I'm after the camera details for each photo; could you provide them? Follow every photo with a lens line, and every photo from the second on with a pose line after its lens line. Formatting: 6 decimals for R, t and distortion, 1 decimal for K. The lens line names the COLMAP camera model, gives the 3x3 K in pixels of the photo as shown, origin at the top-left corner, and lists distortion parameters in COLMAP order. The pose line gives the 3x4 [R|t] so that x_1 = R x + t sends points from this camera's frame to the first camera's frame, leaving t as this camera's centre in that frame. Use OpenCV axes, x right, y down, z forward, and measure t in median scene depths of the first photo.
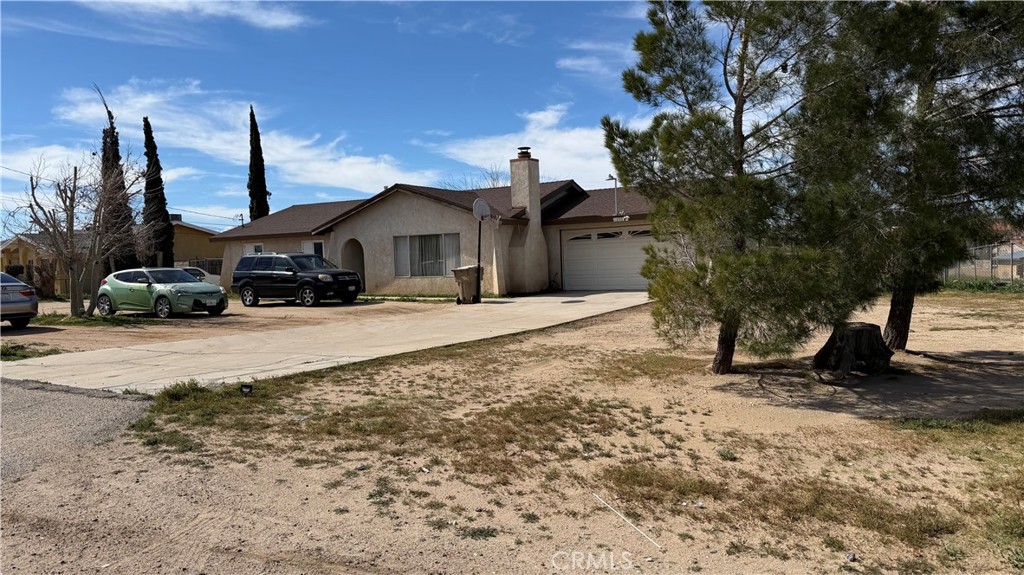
lens RADIAL K [[718.3, 0, 499.9], [0, 718.3, 276.5], [0, 0, 1]] dist [0.152183, -0.209729]
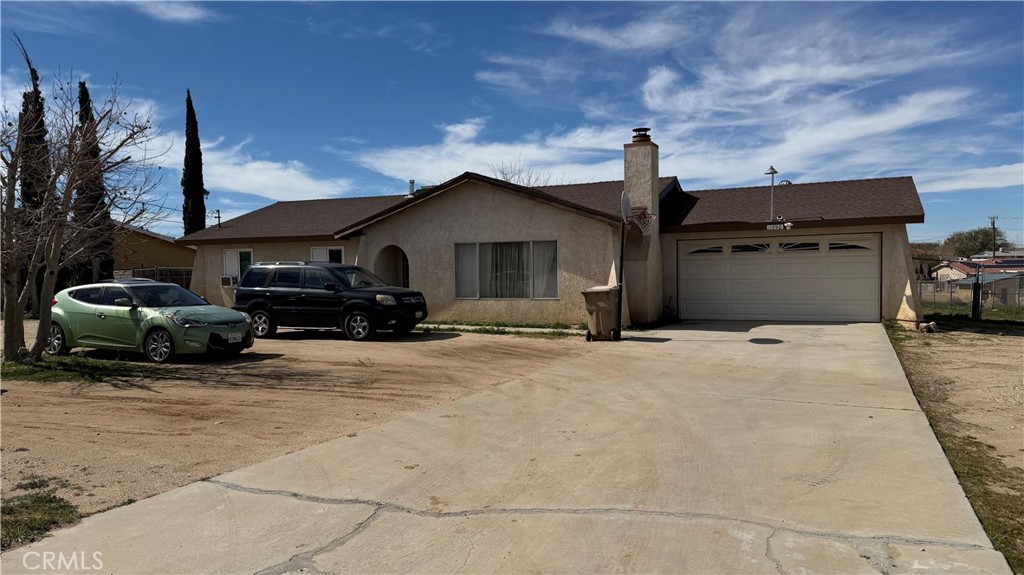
lens RADIAL K [[710.5, 0, 512.5], [0, 710.5, 314.9], [0, 0, 1]] dist [0.149775, -0.229096]
pose [[0.990435, 0.010311, 0.137596, -0.240447], [-0.015084, 0.999319, 0.033685, -0.009895], [-0.137155, -0.035438, 0.989915, 0.330387]]
